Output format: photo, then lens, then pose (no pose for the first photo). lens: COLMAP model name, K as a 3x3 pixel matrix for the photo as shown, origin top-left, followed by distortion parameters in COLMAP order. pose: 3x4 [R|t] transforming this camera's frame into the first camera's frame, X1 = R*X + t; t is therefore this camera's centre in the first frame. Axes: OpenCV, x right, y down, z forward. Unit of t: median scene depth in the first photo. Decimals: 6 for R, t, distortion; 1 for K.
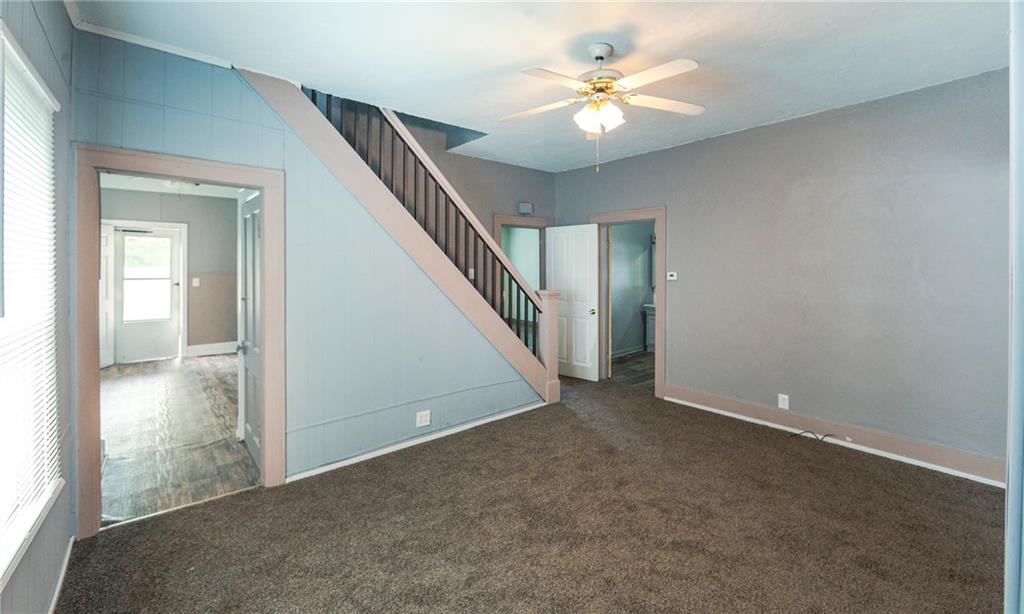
lens RADIAL K [[425.8, 0, 512.3], [0, 425.8, 262.7], [0, 0, 1]] dist [0.000363, -0.000019]
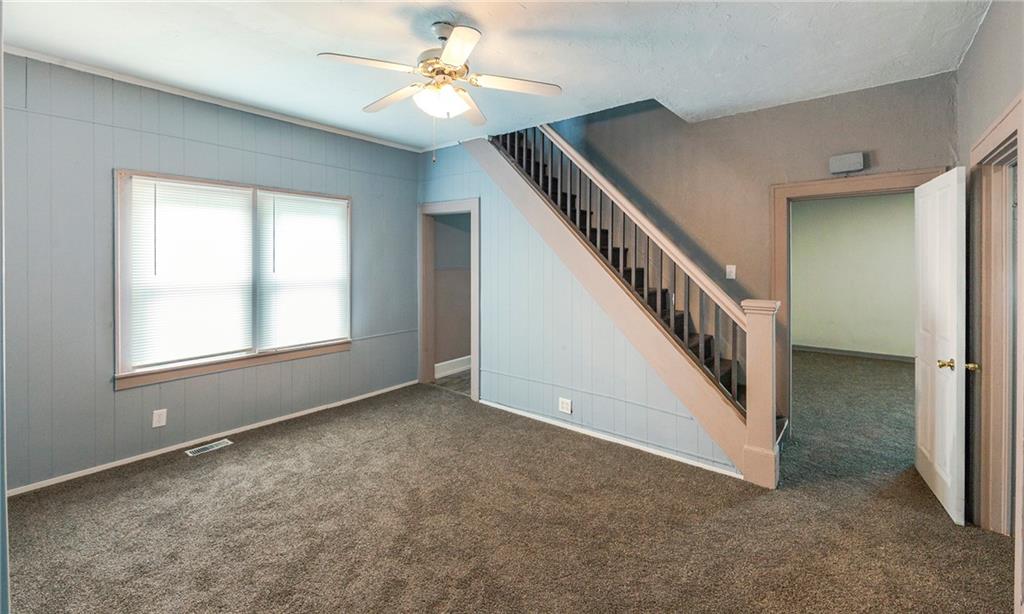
lens RADIAL K [[425.8, 0, 512.3], [0, 425.8, 262.7], [0, 0, 1]] dist [0.000363, -0.000019]
pose [[0.181740, 0.001930, -0.983345, 0.983187], [0.000536, 0.999998, 0.002062, 0.014365], [0.983346, -0.000902, 0.181739, 0.838114]]
